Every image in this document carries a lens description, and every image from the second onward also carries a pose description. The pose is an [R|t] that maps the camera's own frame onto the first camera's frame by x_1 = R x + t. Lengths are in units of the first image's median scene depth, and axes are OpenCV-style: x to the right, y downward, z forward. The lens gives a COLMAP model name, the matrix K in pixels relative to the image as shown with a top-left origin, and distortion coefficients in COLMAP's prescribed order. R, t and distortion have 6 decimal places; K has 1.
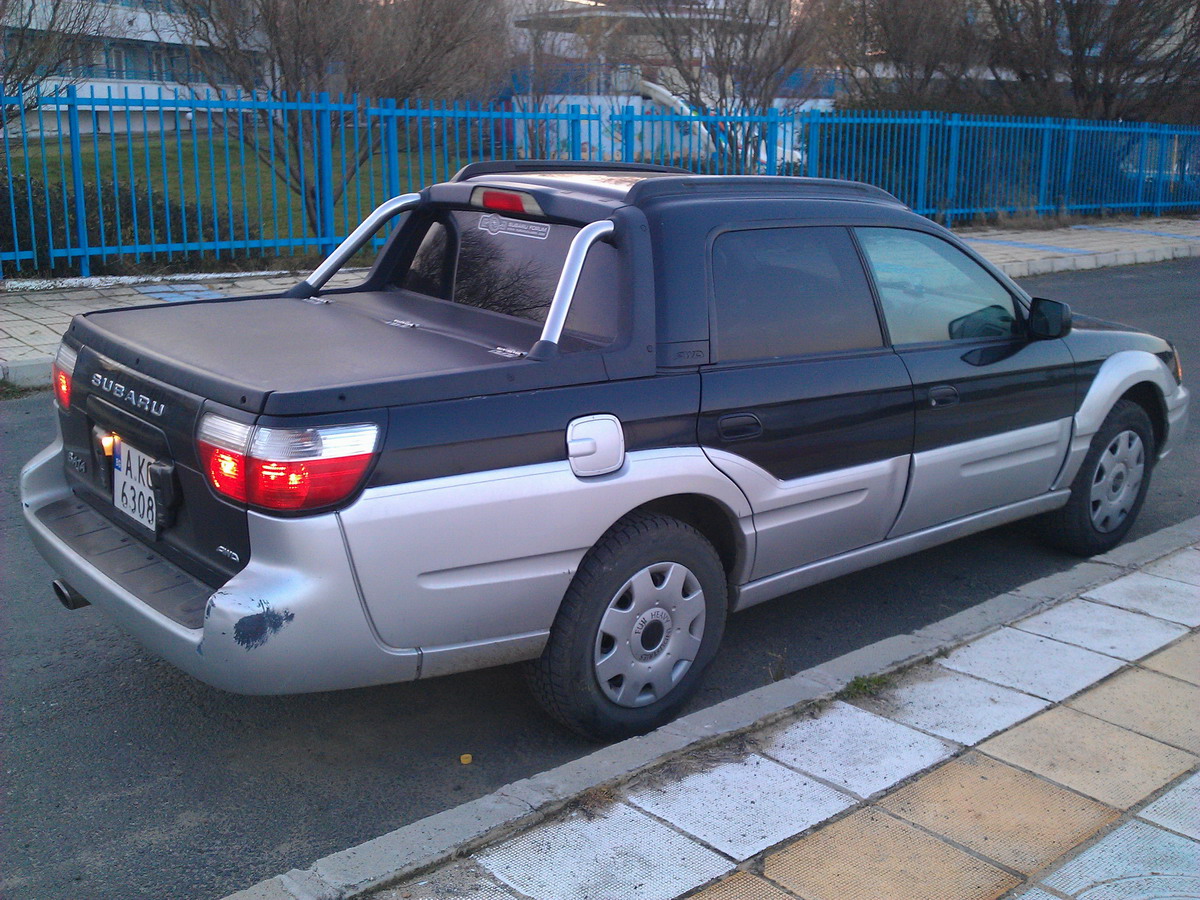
lens RADIAL K [[1240.0, 0, 600.0], [0, 1240.0, 450.0], [0, 0, 1]] dist [0.000433, -0.010637]
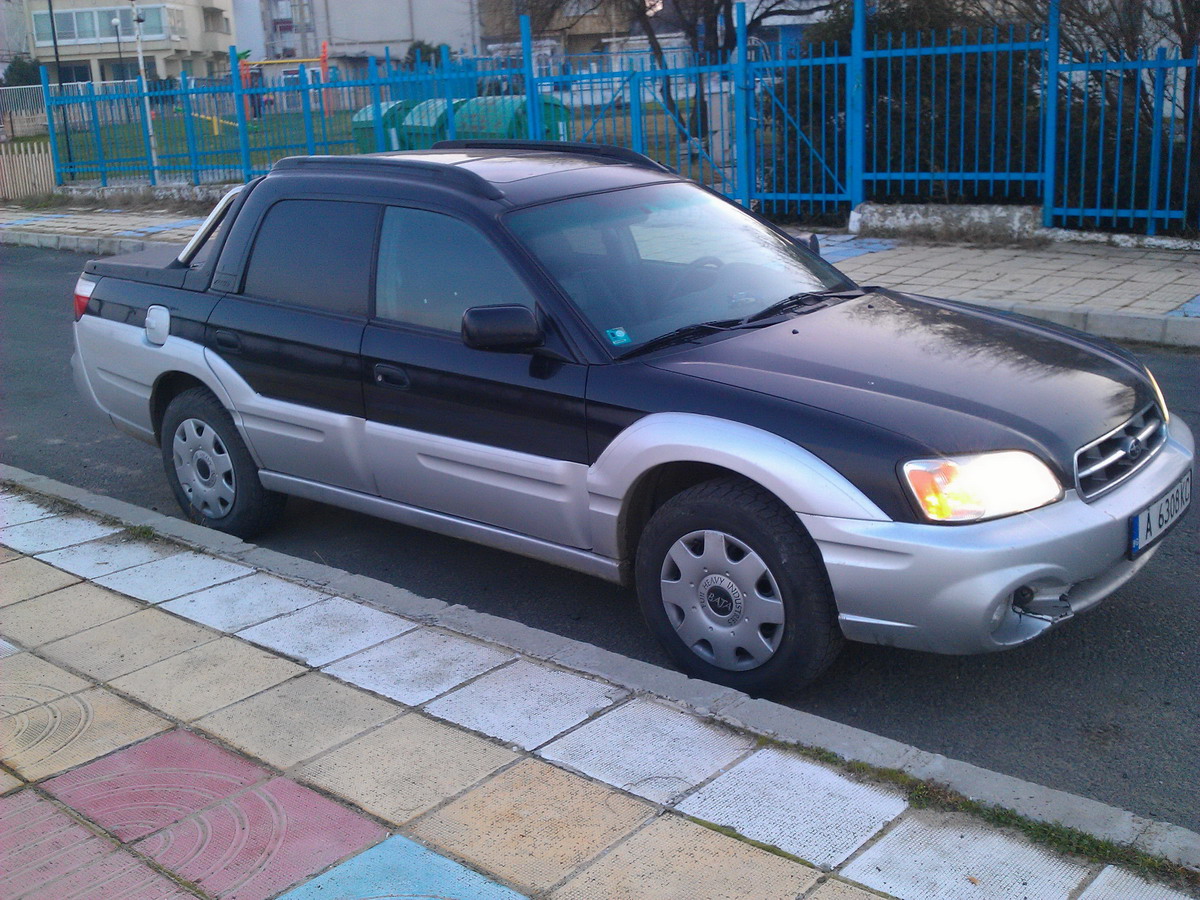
lens RADIAL K [[1308.8, 0, 600.0], [0, 1308.8, 450.0], [0, 0, 1]] dist [-0.004233, -0.018697]
pose [[0.176139, 0.252140, -0.951525, 1.595857], [-0.191910, 0.956886, 0.218035, -0.299441], [0.965477, 0.144203, 0.216934, 1.113423]]
